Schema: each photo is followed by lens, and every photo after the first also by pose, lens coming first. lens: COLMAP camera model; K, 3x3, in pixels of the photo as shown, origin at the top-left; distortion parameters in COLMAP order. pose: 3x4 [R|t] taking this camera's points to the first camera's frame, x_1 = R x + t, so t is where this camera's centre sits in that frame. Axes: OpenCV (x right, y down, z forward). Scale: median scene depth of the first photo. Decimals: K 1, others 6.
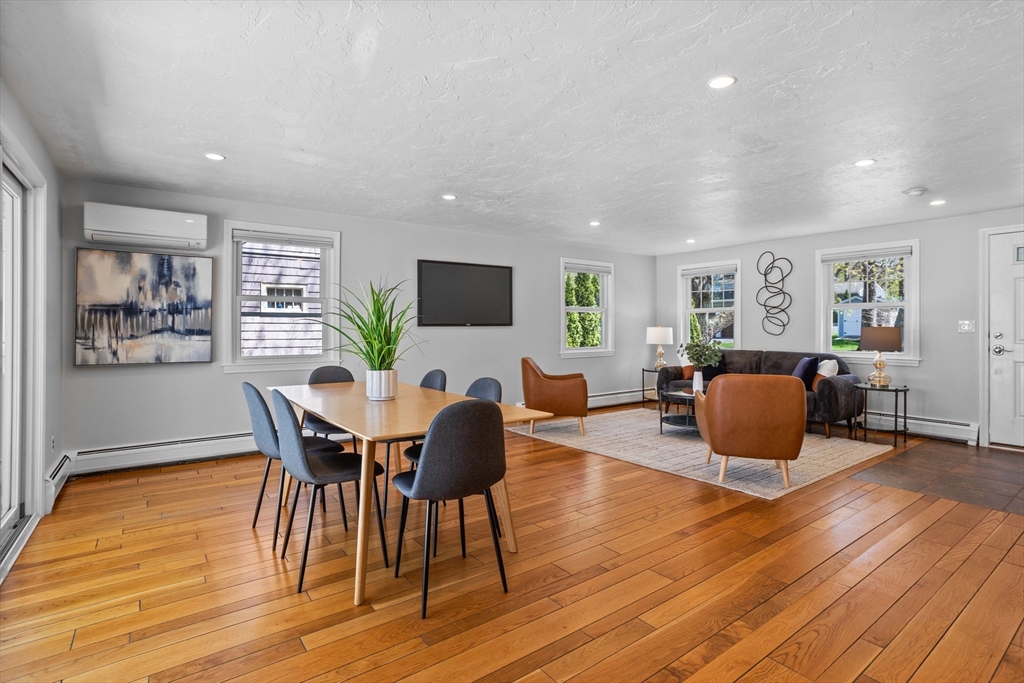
lens RADIAL K [[500.8, 0, 504.7], [0, 500.8, 334.1], [0, 0, 1]] dist [-0.035793, 0.007216]
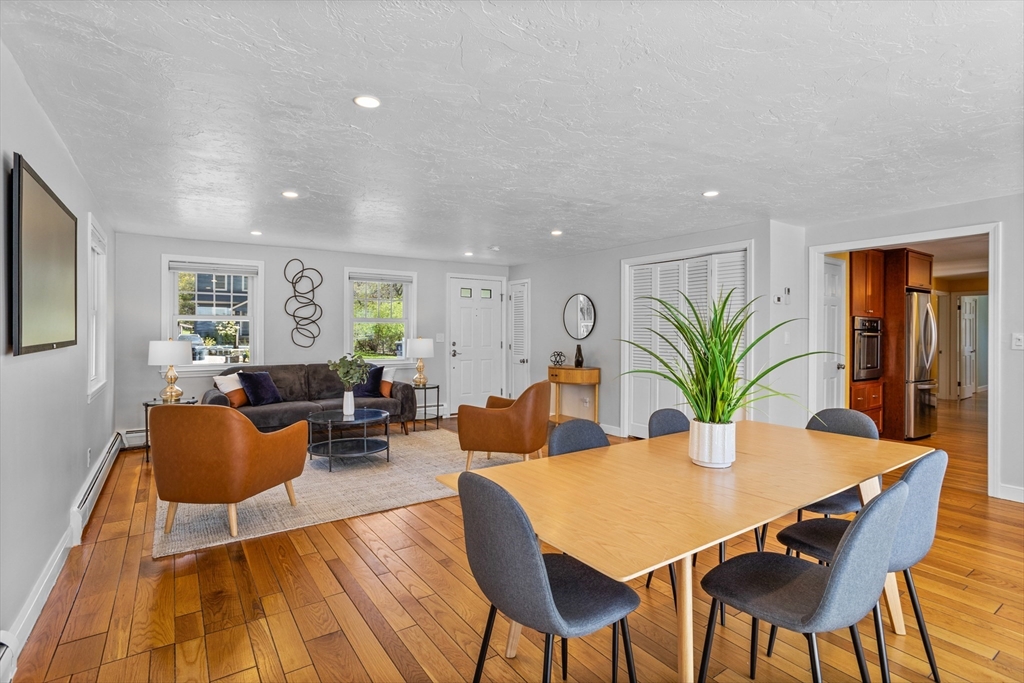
lens RADIAL K [[500.8, 0, 516.6], [0, 500.8, 334.9], [0, 0, 1]] dist [-0.035793, 0.007216]
pose [[0.024085, -0.009730, 0.999663, -0.416539], [0.008699, 0.999917, 0.009523, -0.027641], [-0.999672, 0.008466, 0.024168, 0.567169]]
